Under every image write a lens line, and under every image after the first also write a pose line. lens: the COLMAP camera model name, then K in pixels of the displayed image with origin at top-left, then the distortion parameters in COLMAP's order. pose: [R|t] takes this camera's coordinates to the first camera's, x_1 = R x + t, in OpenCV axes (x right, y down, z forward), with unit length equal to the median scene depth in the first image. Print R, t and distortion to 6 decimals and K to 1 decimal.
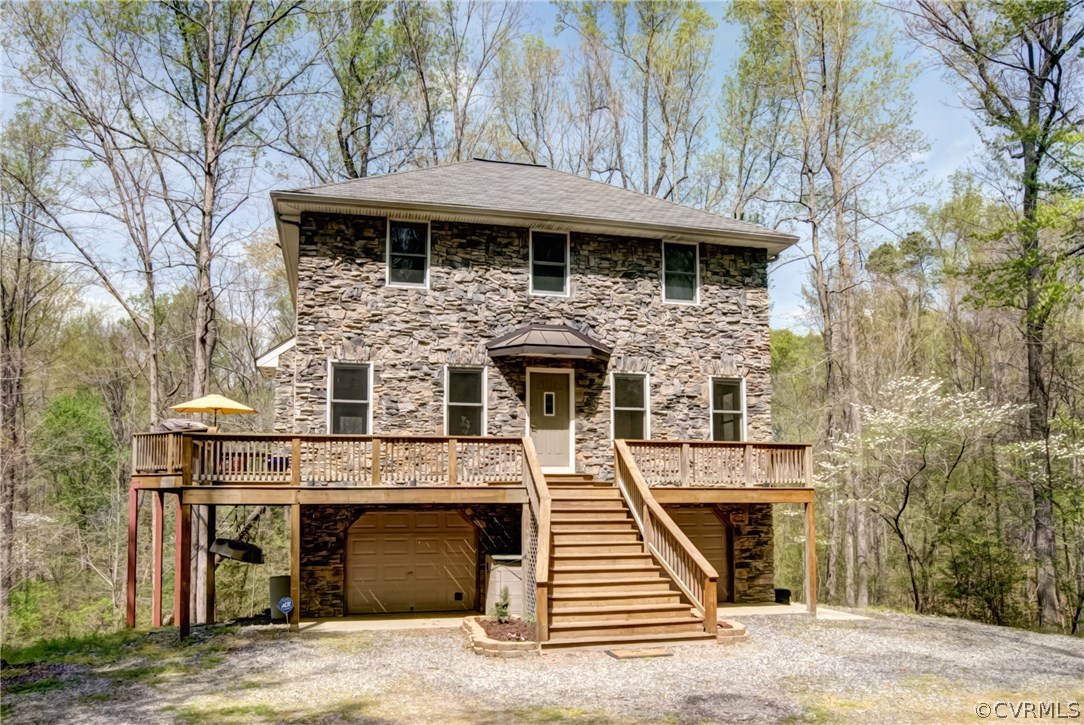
lens RADIAL K [[843.1, 0, 563.4], [0, 843.1, 442.5], [0, 0, 1]] dist [-0.069286, -0.004270]
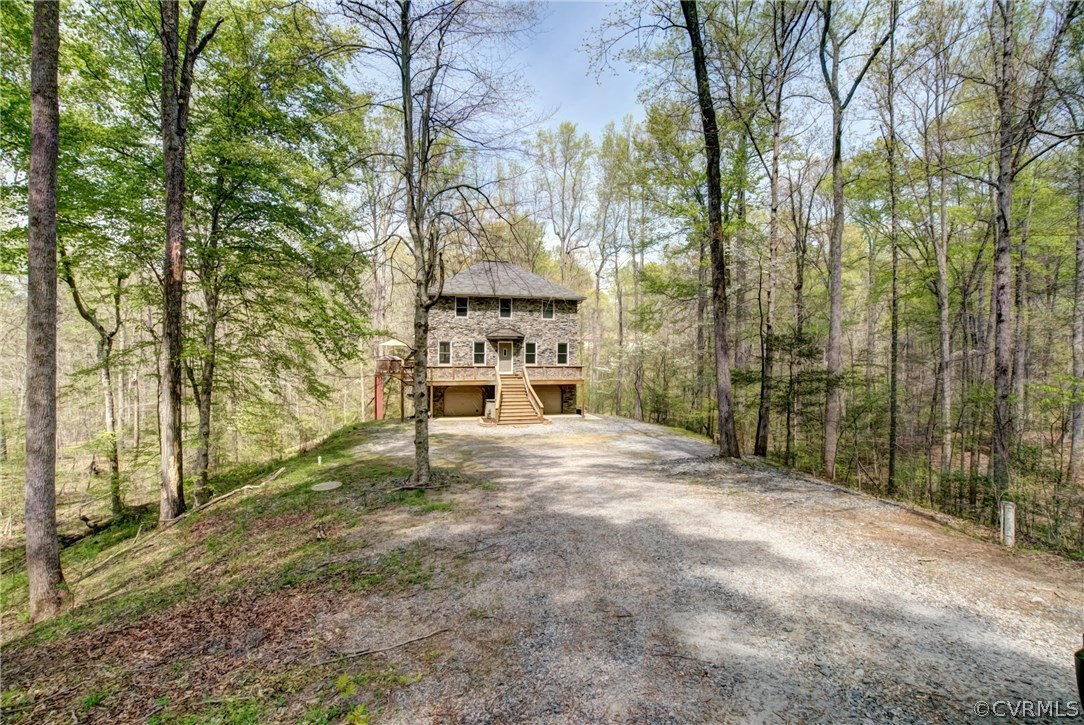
lens RADIAL K [[488.2, 0, 539.3], [0, 488.2, 356.8], [0, 0, 1]] dist [-0.013522, 0.002068]
pose [[0.999874, 0.009623, -0.012585, 0.141667], [-0.008624, 0.996979, 0.077190, -0.179474], [0.013290, -0.077072, 0.996937, -0.897467]]
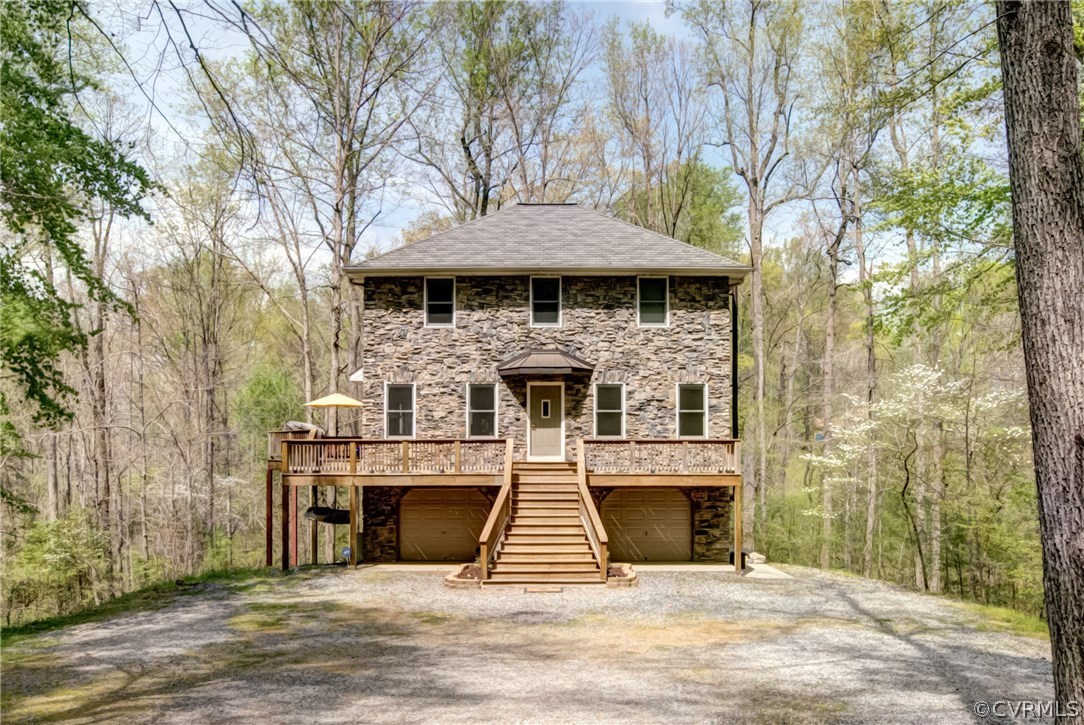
lens RADIAL K [[895.9, 0, 545.1], [0, 895.9, 445.0], [0, 0, 1]] dist [-0.053577, -0.002900]
pose [[0.966213, -0.000015, -0.257743, 0.354350], [0.015762, 0.998132, 0.059028, -0.073983], [0.257261, -0.061096, 0.964409, -0.378774]]
